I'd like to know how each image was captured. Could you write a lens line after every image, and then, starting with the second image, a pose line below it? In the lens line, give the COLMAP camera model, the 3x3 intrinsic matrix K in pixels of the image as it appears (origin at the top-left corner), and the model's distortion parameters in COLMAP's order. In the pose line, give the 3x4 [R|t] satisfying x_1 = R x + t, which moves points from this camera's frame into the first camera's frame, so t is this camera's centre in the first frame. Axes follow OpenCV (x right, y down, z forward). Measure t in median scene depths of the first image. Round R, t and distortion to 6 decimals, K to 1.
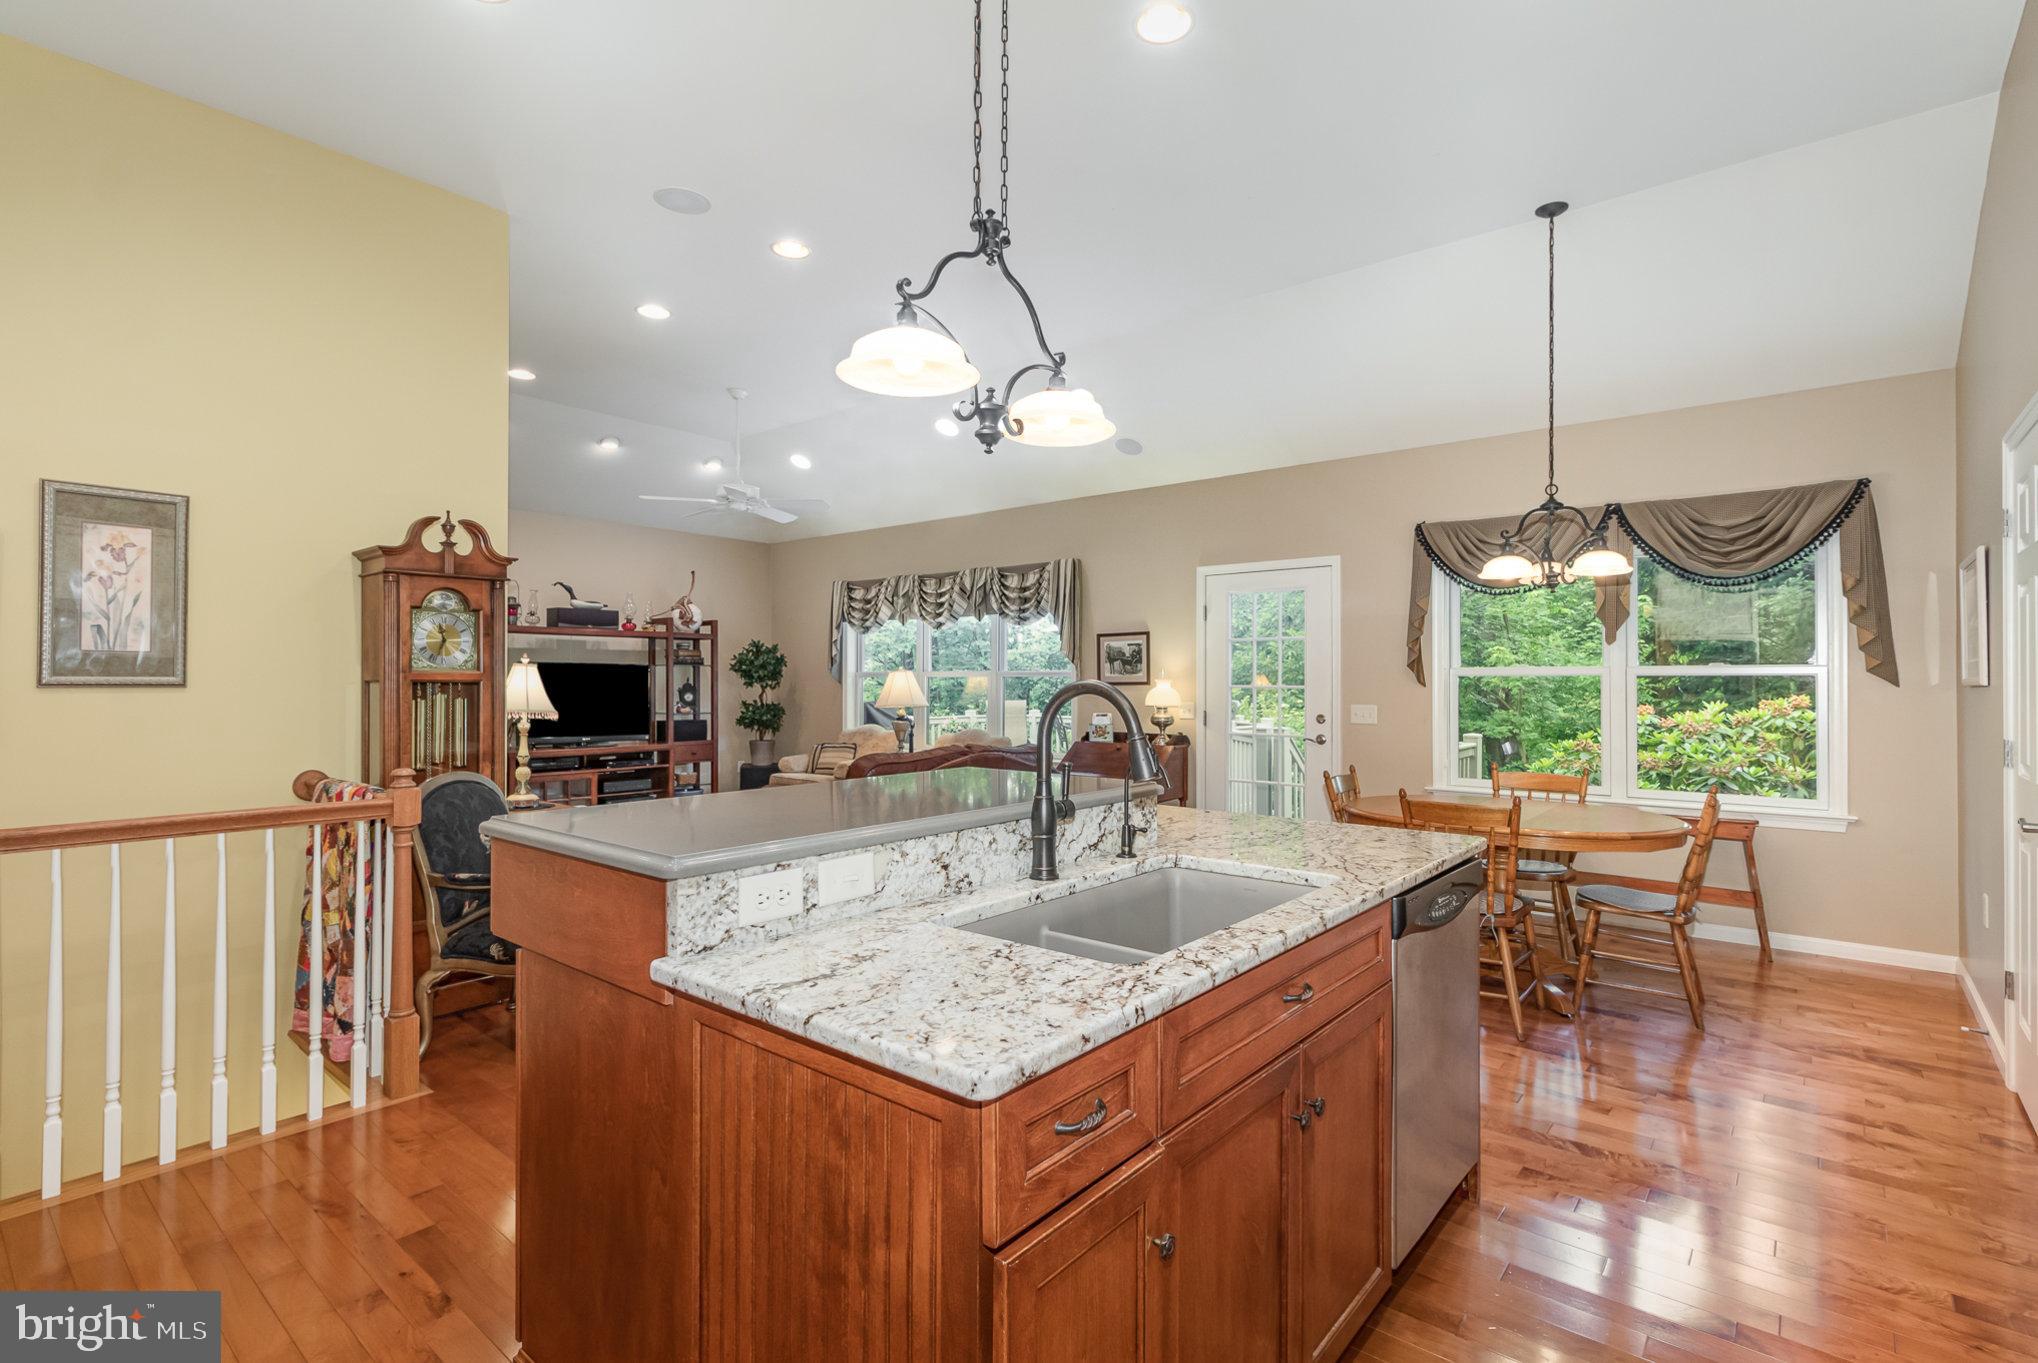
lens RADIAL K [[956.7, 0, 1035.2], [0, 956.7, 677.6], [0, 0, 1]] dist [-0.000706, 0.000844]
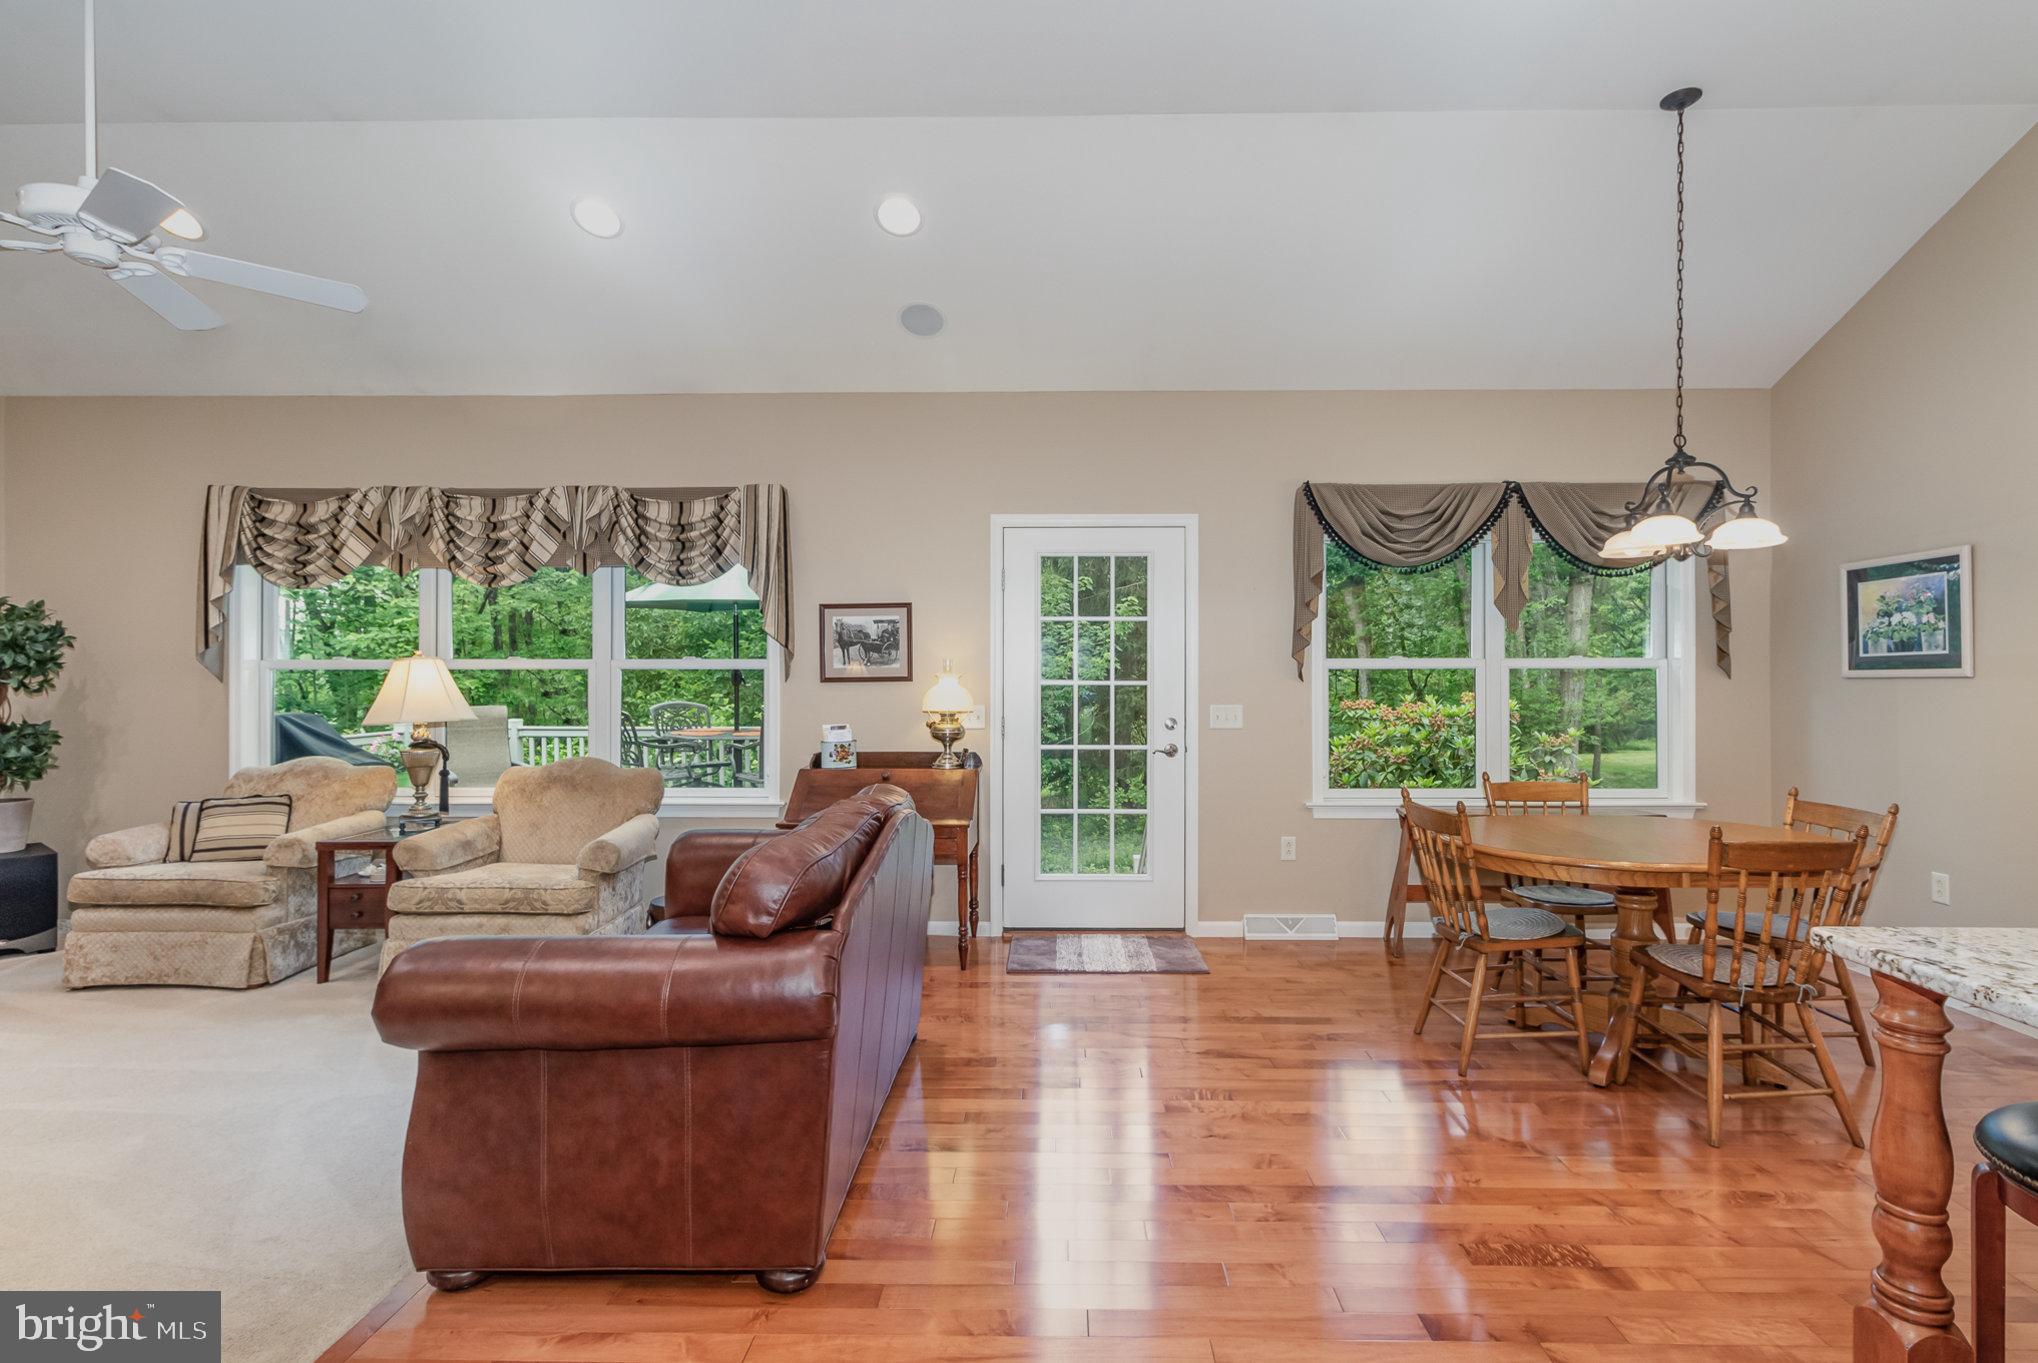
lens RADIAL K [[956.7, 0, 1045.4], [0, 956.7, 676.8], [0, 0, 1]] dist [-0.000706, 0.000844]
pose [[0.784047, -0.002502, 0.620696, -0.189068], [-0.000826, 0.999987, 0.005074, 0.000875], [-0.620701, -0.004491, 0.784035, 0.329311]]
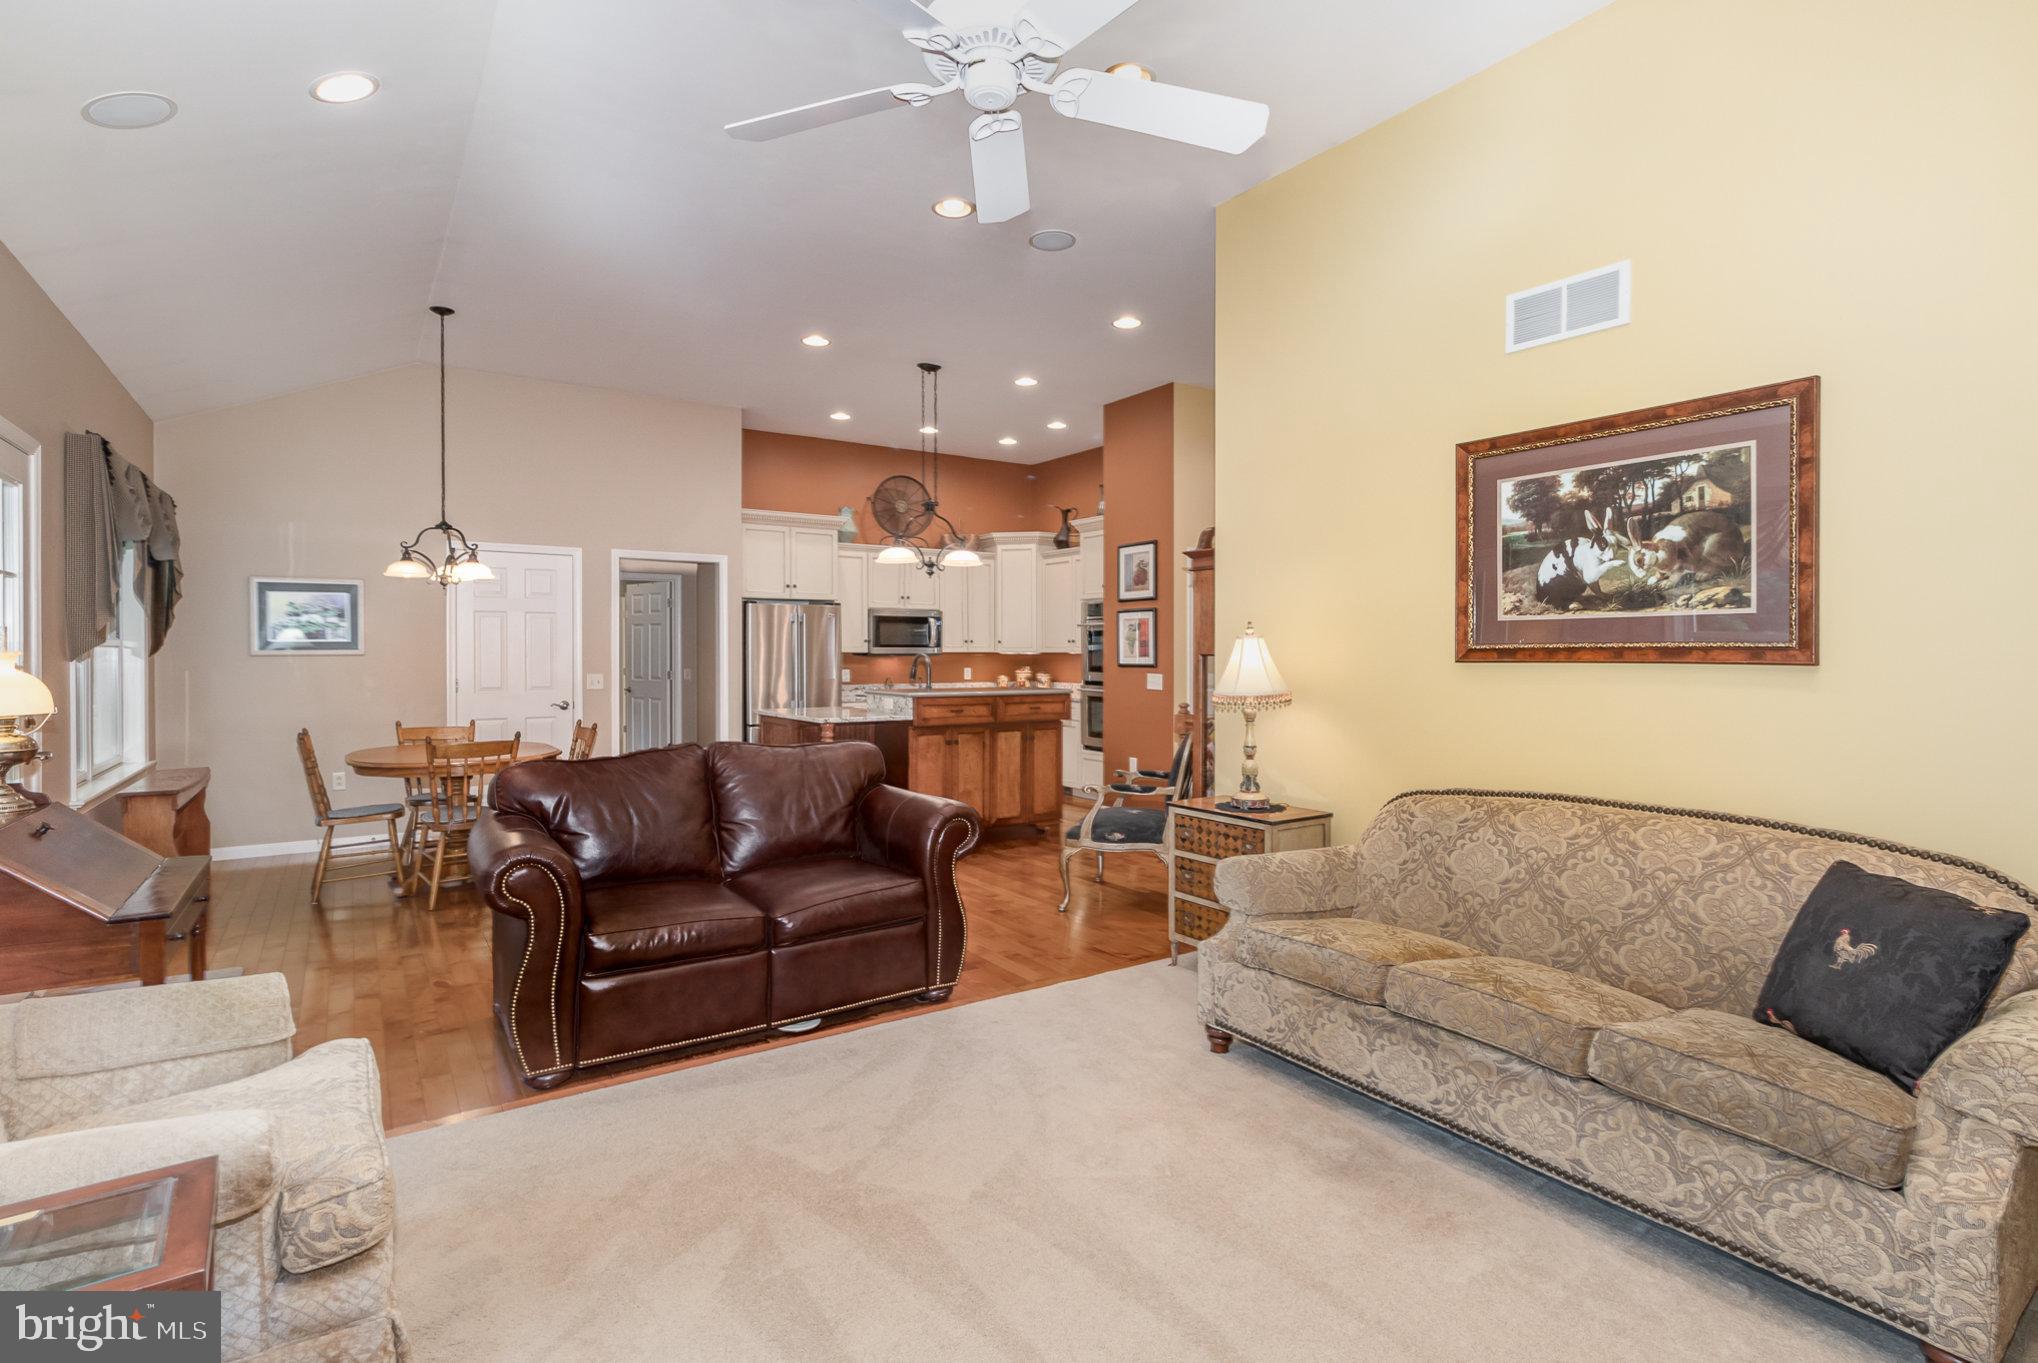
lens RADIAL K [[1002.9, 0, 1021.5], [0, 1002.9, 664.7], [0, 0, 1]] dist [0.011510, 0.000124]
pose [[-0.957533, -0.007040, 0.288239, -0.321347], [-0.004797, 0.999952, 0.008488, 0.001075], [-0.288285, 0.006745, -0.957521, 1.021031]]
